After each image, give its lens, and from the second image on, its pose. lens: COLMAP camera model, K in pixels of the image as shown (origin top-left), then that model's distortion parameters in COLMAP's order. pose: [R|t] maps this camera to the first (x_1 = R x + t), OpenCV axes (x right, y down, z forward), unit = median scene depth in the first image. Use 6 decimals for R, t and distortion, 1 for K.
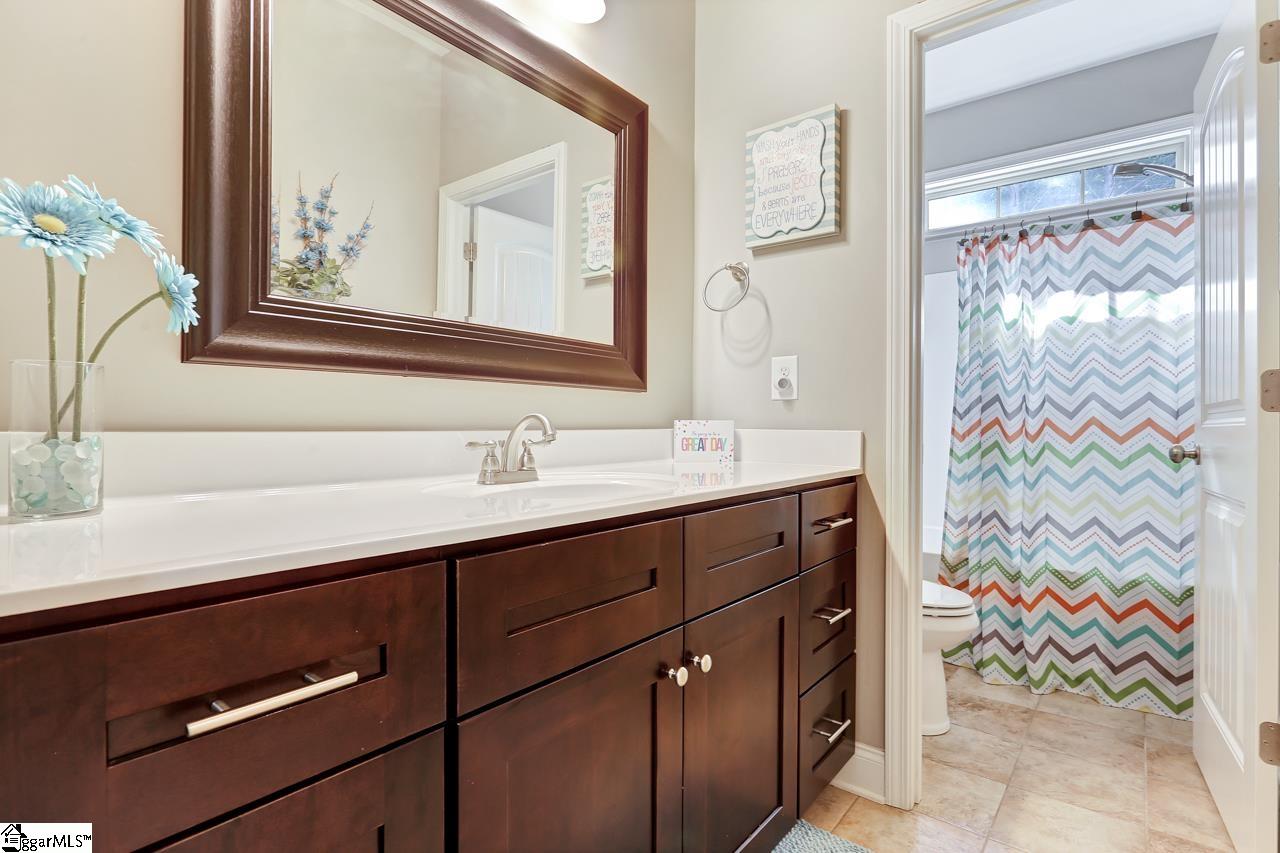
lens RADIAL K [[626.7, 0, 641.0], [0, 626.7, 425.6], [0, 0, 1]] dist [0.000515, 0.000893]
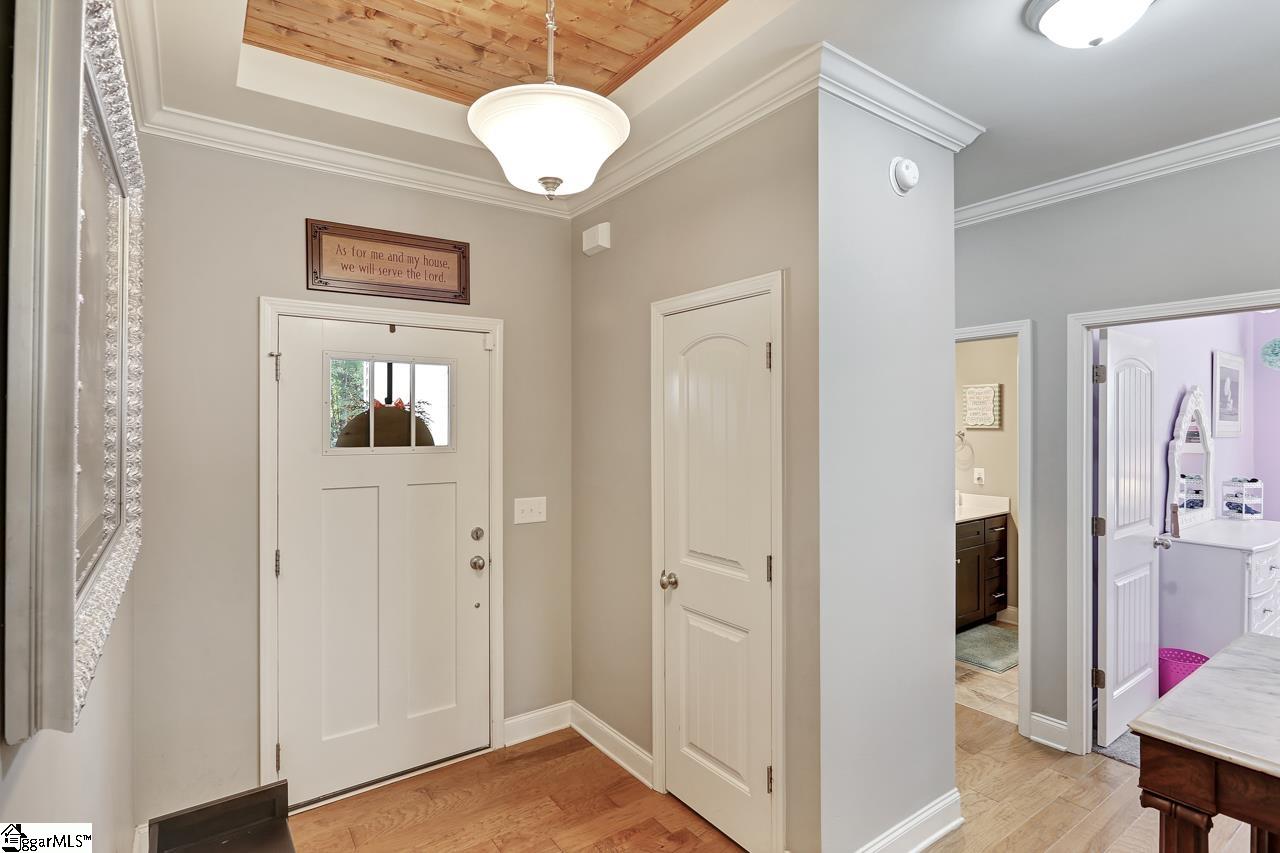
lens RADIAL K [[626.7, 0, 637.1], [0, 626.7, 424.9], [0, 0, 1]] dist [0.000515, 0.000893]
pose [[0.962288, -0.007132, -0.271940, -0.503617], [0.008022, 0.999965, 0.002161, -0.341663], [0.271915, -0.004261, 0.962312, -2.213843]]
